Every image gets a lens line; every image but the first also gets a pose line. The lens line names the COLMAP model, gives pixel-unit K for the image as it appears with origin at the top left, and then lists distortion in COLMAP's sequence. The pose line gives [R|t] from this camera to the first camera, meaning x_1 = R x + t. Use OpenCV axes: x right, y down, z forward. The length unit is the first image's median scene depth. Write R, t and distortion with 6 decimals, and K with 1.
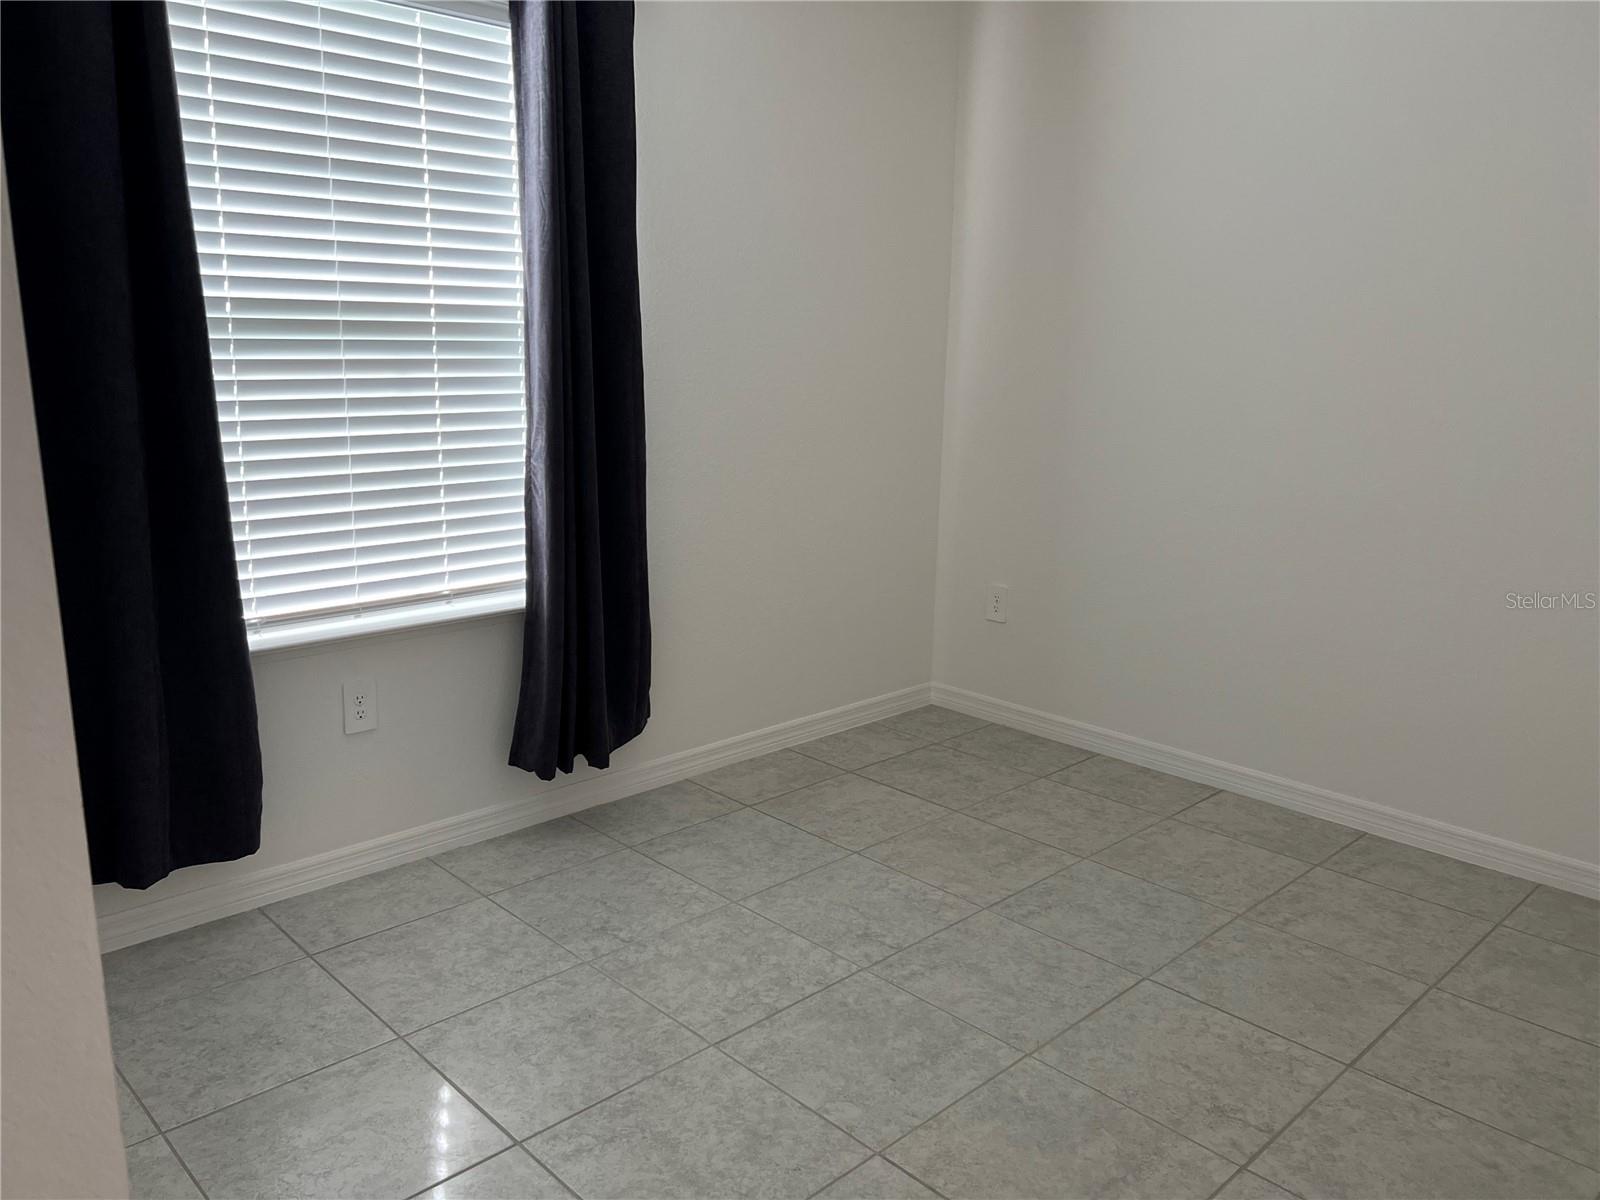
lens RADIAL K [[1208.7, 0, 801.4], [0, 1208.7, 601.9], [0, 0, 1]] dist [0.041786, -0.035906]
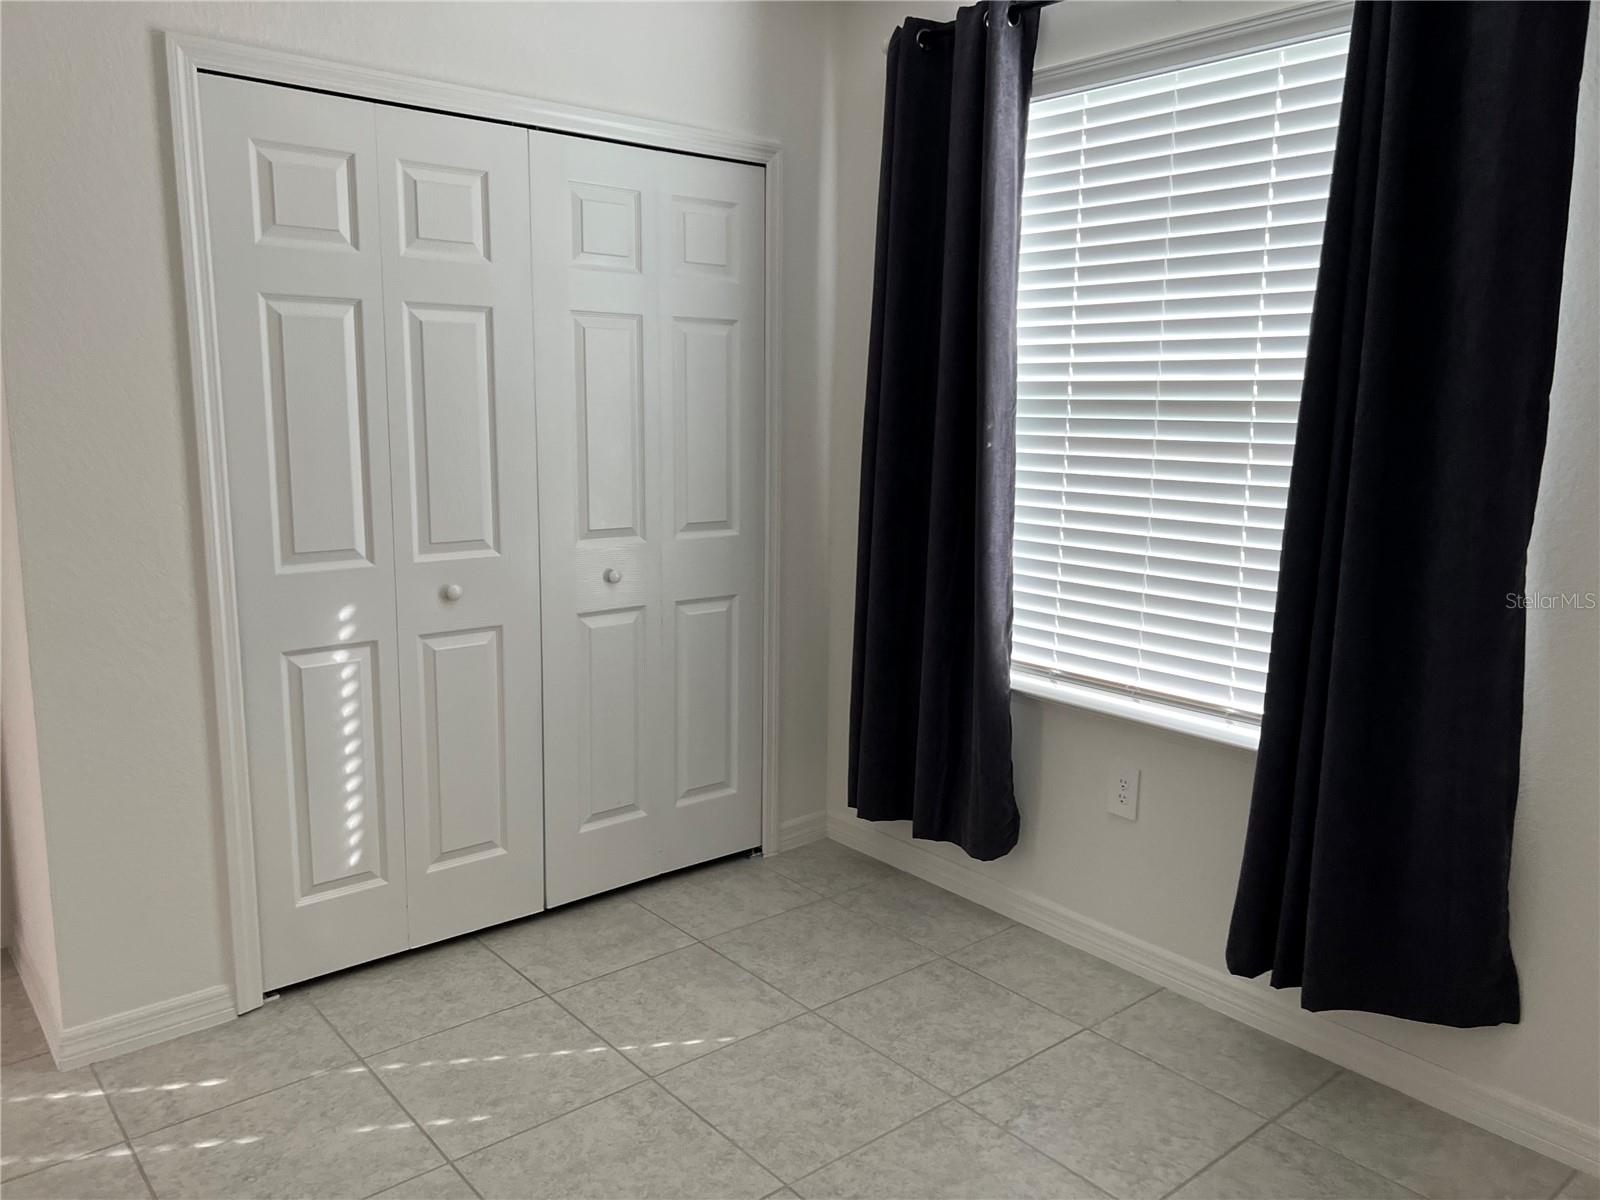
lens RADIAL K [[1208.7, 0, 785.4], [0, 1208.7, 600.0], [0, 0, 1]] dist [0.041786, -0.035906]
pose [[-0.078142, 0.148820, -0.985772, 0.634095], [-0.231639, 0.959024, 0.163144, -0.167042], [0.969658, 0.241091, -0.040467, 0.786618]]
